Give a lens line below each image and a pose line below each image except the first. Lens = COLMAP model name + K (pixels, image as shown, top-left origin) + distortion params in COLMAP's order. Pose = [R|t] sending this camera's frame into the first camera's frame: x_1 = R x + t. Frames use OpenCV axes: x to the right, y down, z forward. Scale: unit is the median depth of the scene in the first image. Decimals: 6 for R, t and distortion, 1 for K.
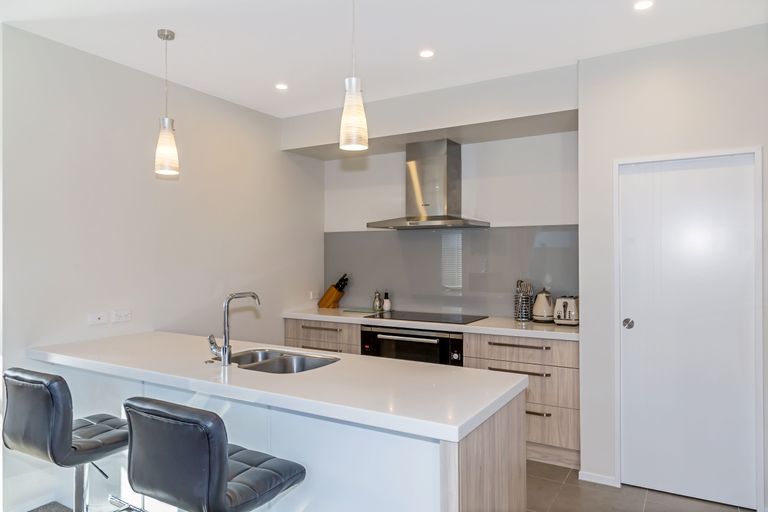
lens RADIAL K [[517.1, 0, 384.0], [0, 517.1, 256.0], [0, 0, 1]] dist [0.006177, 0.001023]
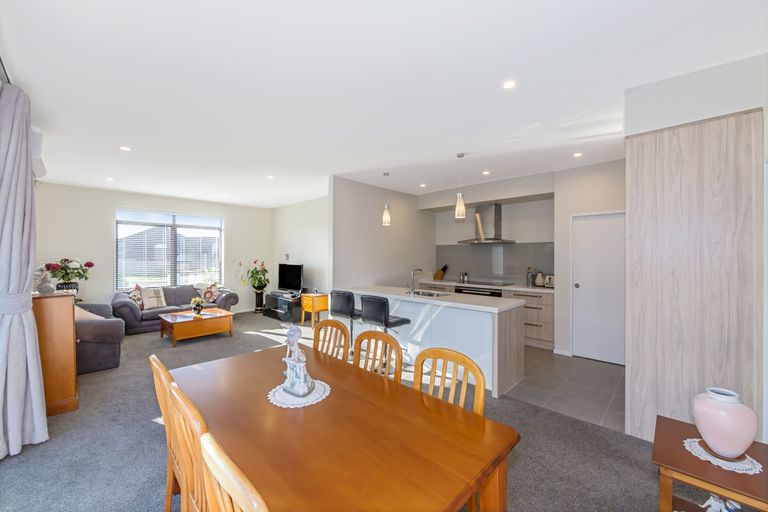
lens RADIAL K [[306.5, 0, 390.9], [0, 306.5, 259.9], [0, 0, 1]] dist [-0.000788, 0.000055]
pose [[0.978515, 0.005906, -0.206091, -0.044249], [-0.003949, 0.999943, 0.009903, 0.004877], [0.206138, -0.008877, 0.978483, -0.403203]]
